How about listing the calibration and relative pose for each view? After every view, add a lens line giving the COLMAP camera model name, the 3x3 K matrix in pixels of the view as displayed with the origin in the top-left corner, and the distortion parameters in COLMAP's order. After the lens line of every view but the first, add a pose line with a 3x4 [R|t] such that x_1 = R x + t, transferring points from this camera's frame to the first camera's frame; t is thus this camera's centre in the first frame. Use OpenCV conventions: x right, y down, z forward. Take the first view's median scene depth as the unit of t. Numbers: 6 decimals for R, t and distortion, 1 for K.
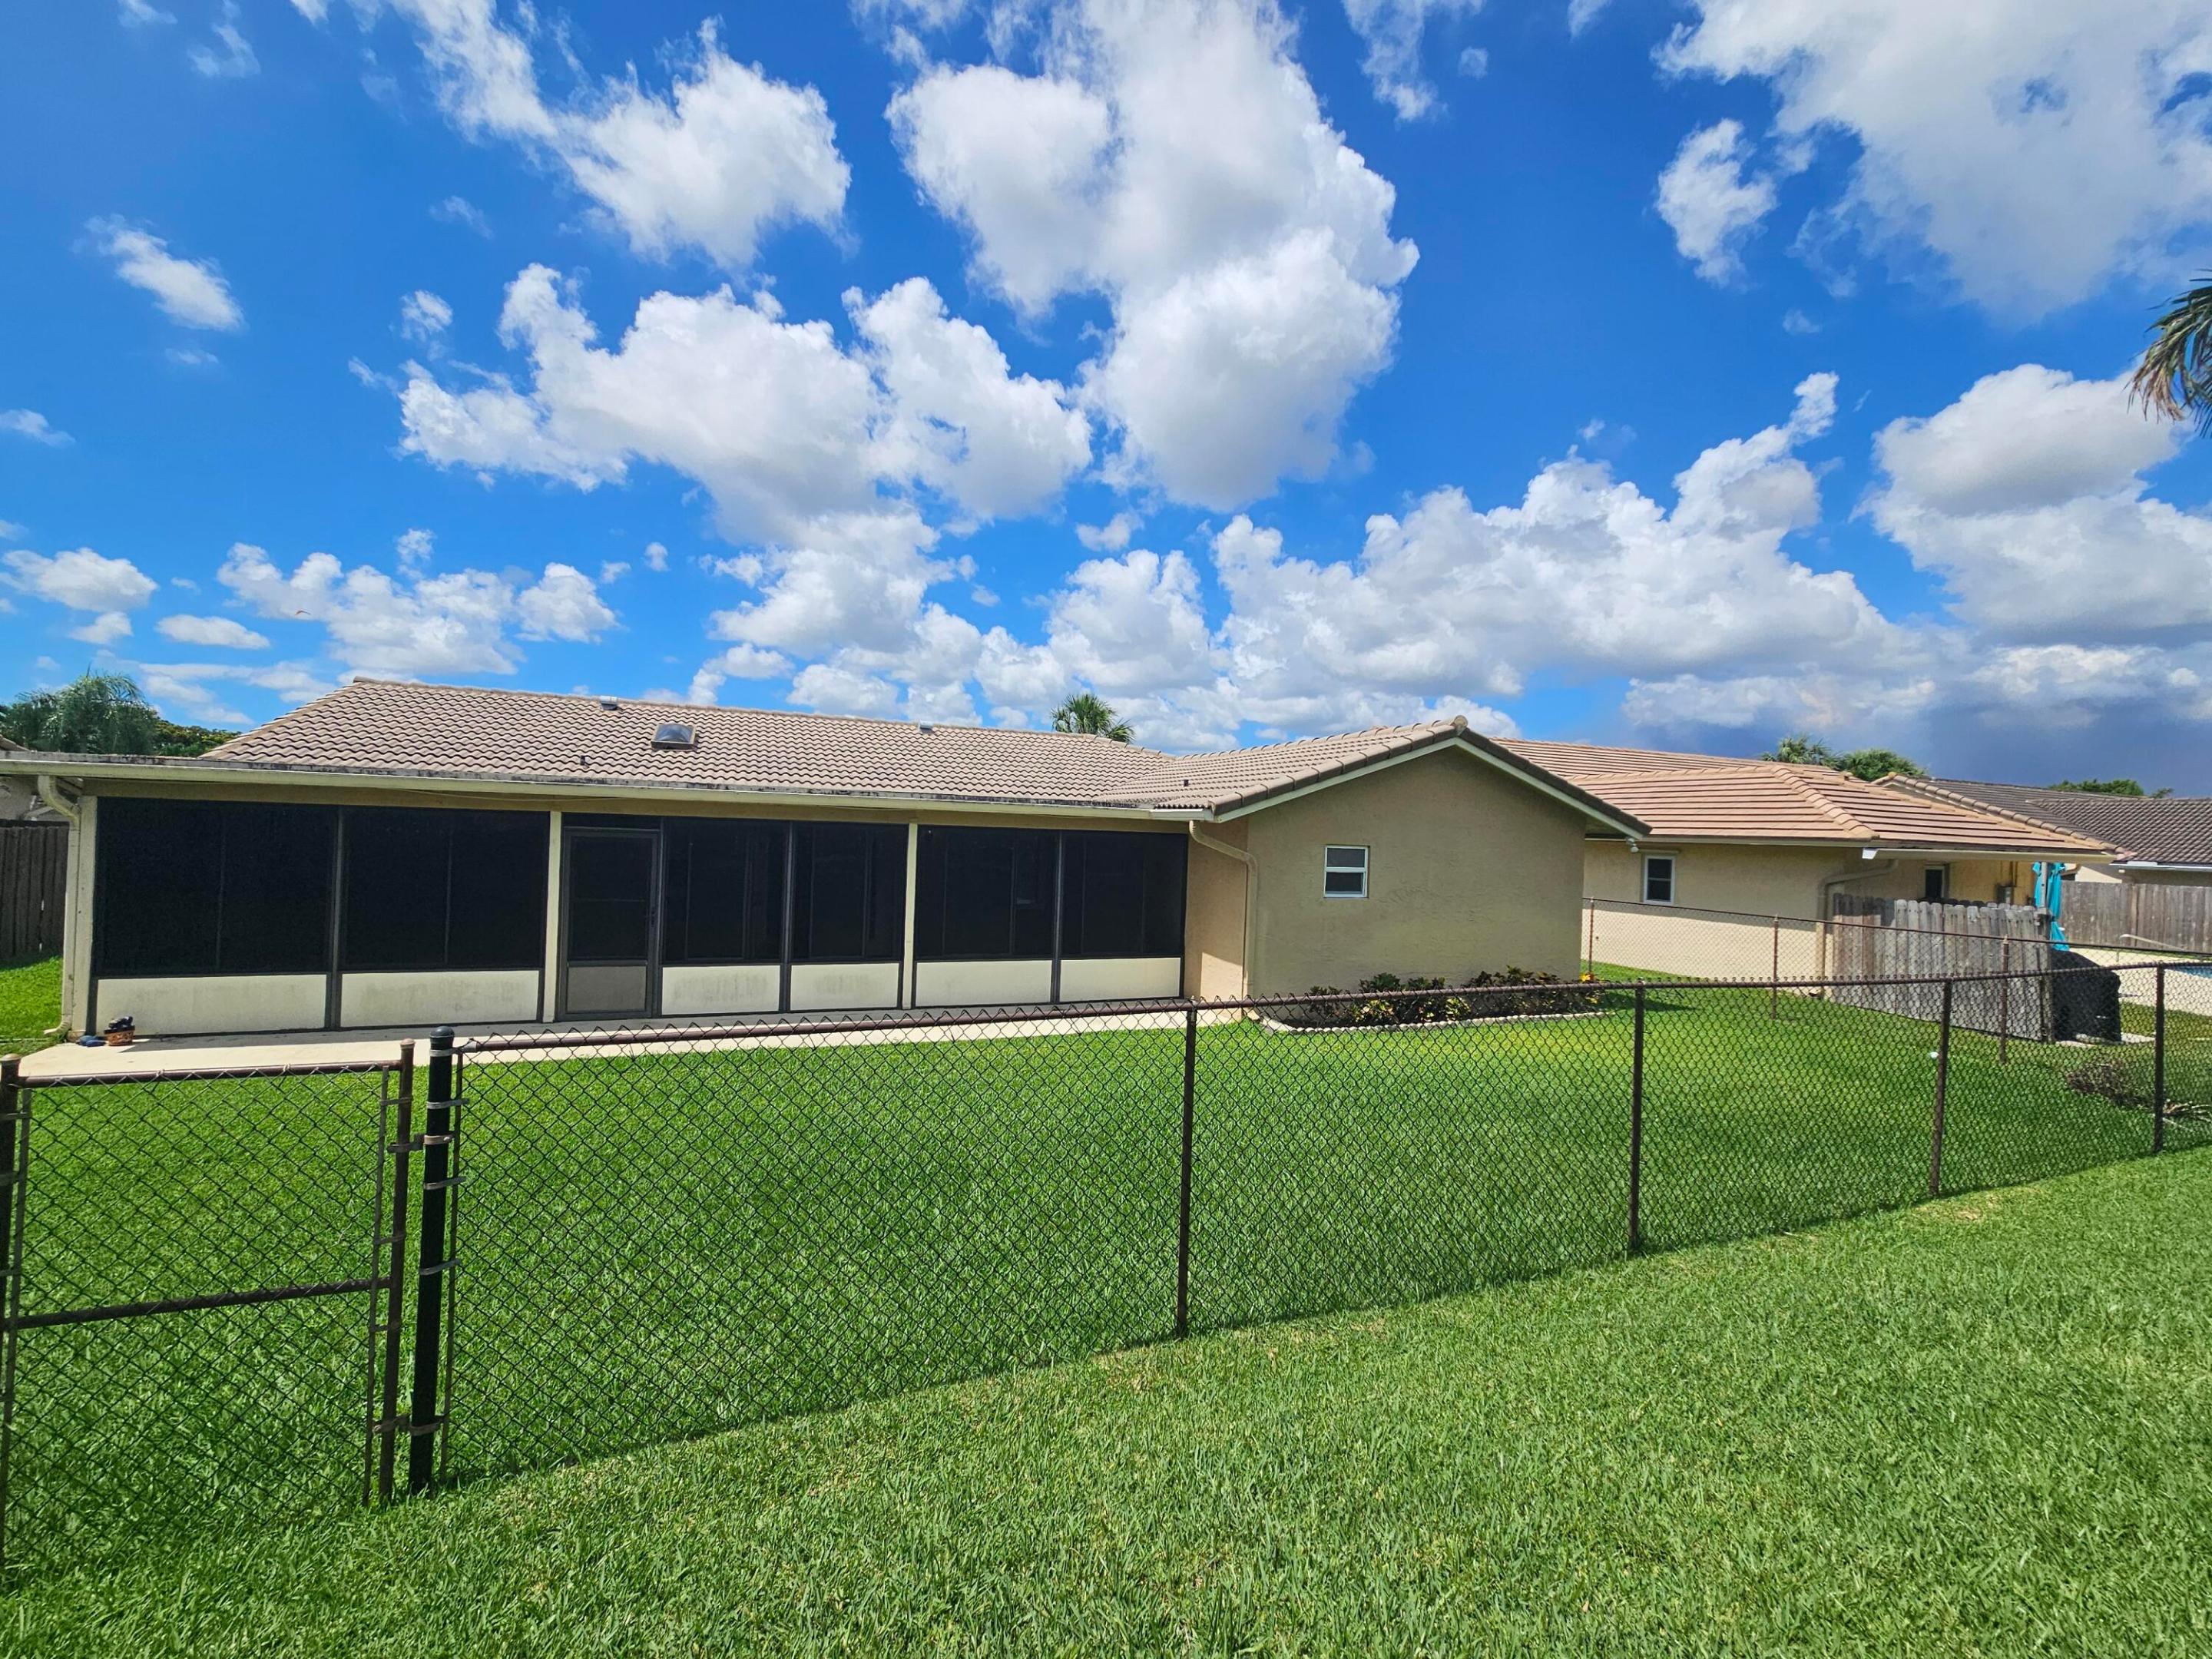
lens RADIAL K [[904.4, 0, 1099.3], [0, 904.4, 824.7], [0, 0, 1]] dist [-0.002692, 0.002462]
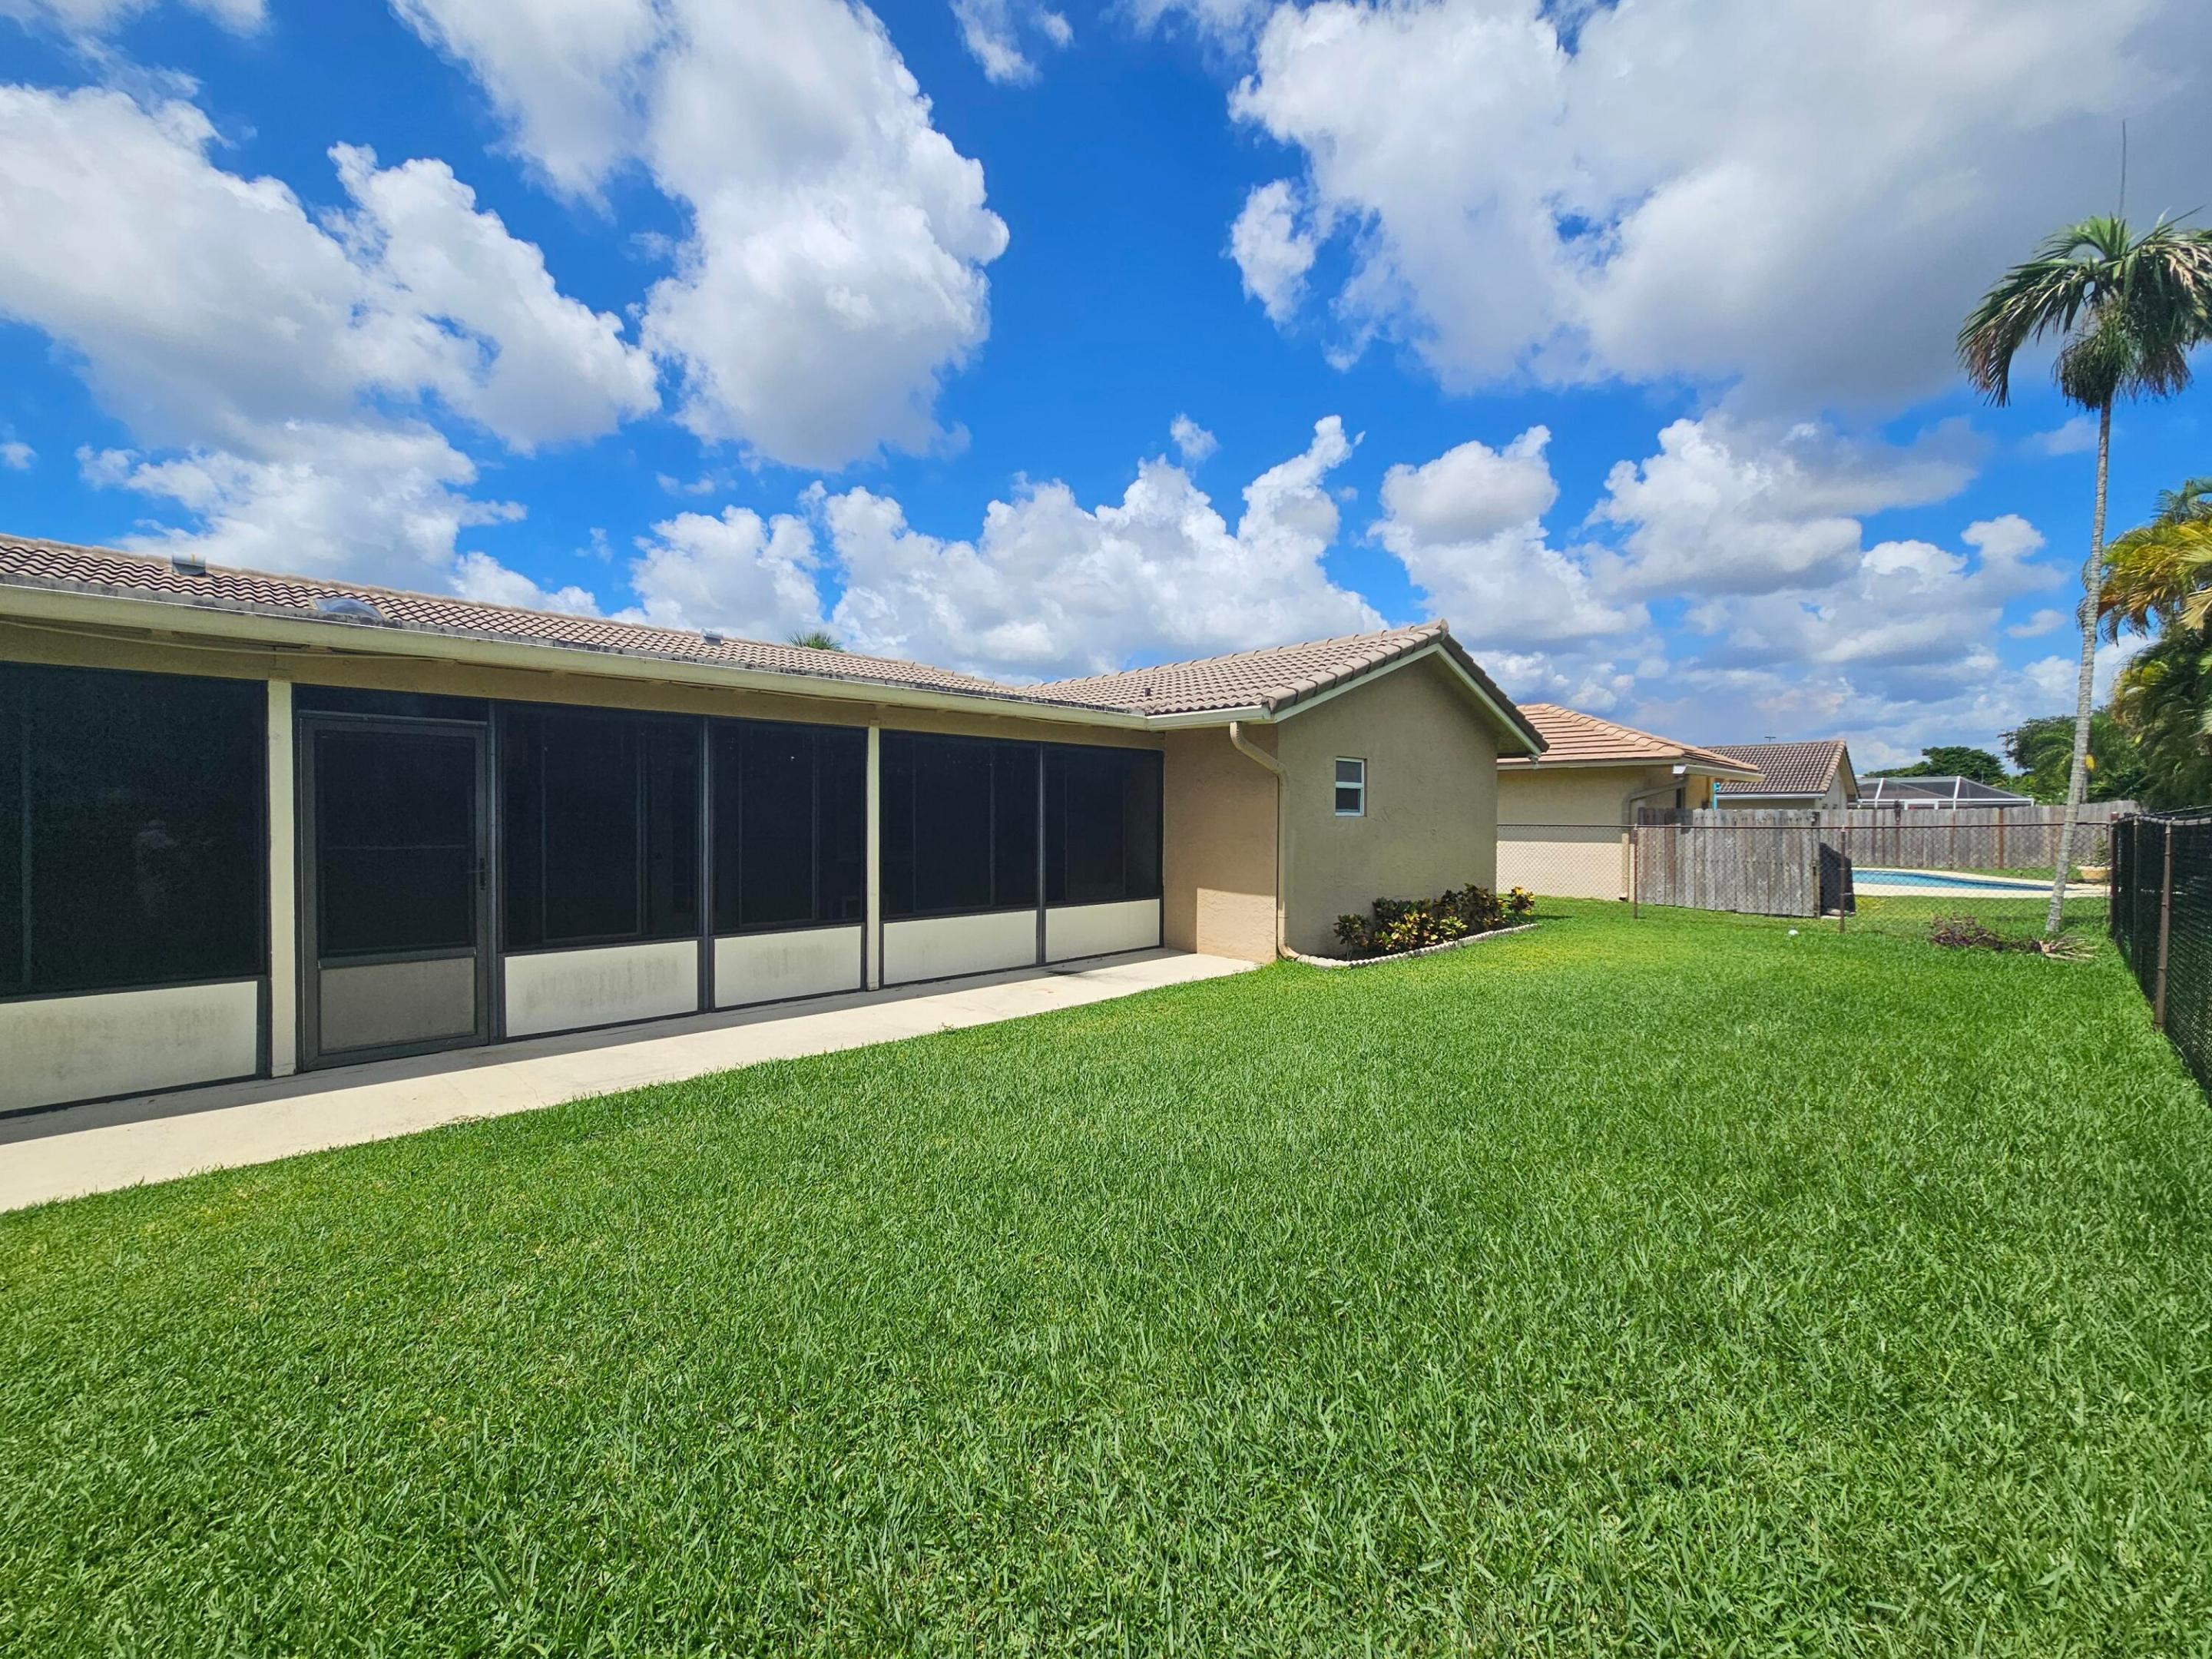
lens RADIAL K [[904.4, 0, 1082.6], [0, 904.4, 831.7], [0, 0, 1]] dist [-0.002692, 0.002462]
pose [[0.918761, -0.036890, 0.393087, -0.300435], [0.025120, 0.999070, 0.035048, 0.053483], [-0.394014, -0.022326, 0.918833, 0.256631]]
